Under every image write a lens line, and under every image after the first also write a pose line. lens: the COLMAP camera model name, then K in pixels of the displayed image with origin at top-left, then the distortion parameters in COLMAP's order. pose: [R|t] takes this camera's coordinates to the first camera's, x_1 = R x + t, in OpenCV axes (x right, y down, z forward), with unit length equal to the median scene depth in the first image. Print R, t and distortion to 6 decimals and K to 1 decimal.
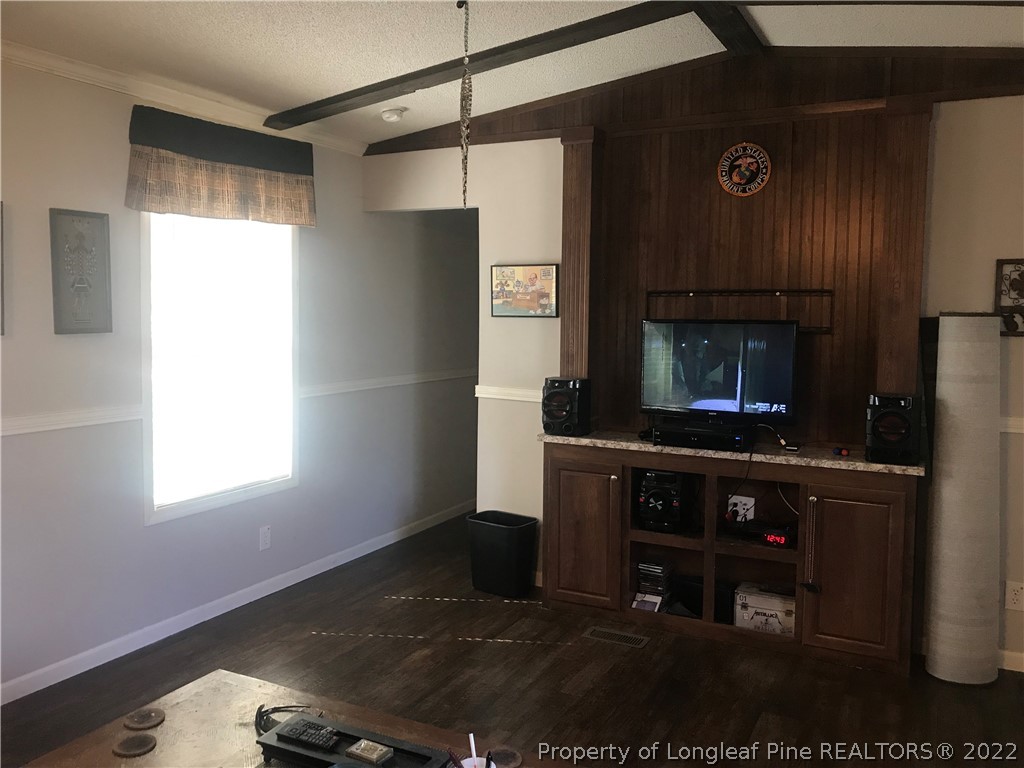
lens RADIAL K [[852.2, 0, 512.0], [0, 852.2, 384.0], [0, 0, 1]] dist [0.003941, -0.011430]
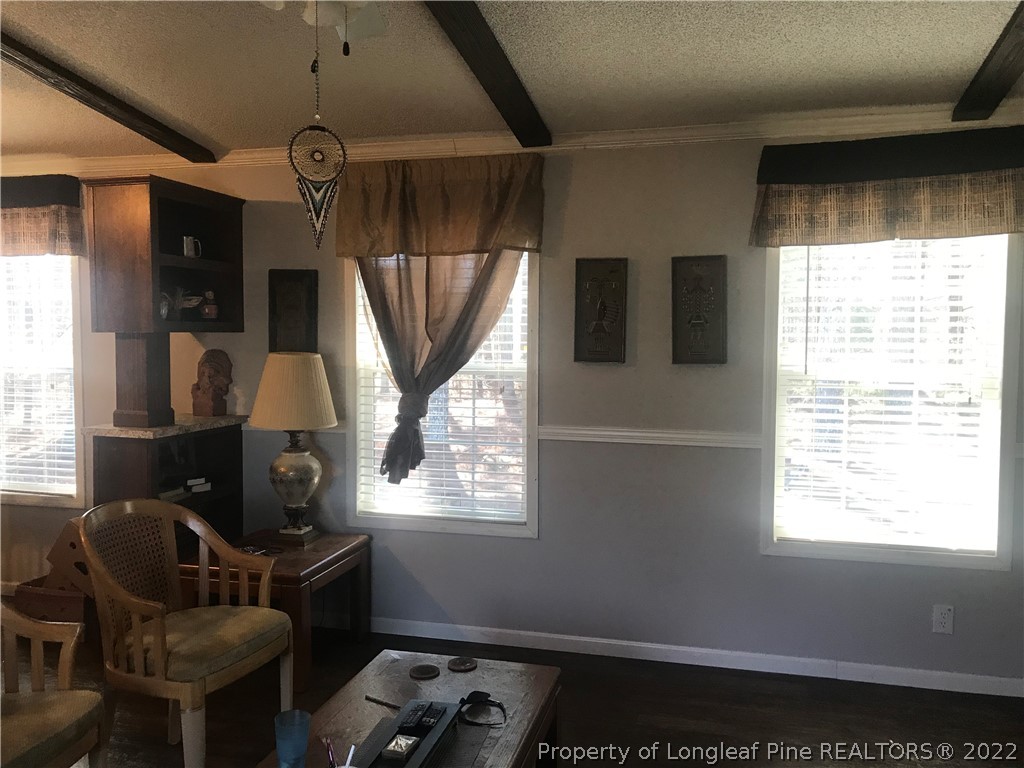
lens RADIAL K [[852.2, 0, 512.0], [0, 852.2, 384.0], [0, 0, 1]] dist [0.003941, -0.011430]
pose [[0.226969, 0.037583, -0.973177, 0.509260], [-0.083405, 0.996334, 0.019025, -0.032409], [0.970324, 0.076850, 0.229271, 0.482187]]
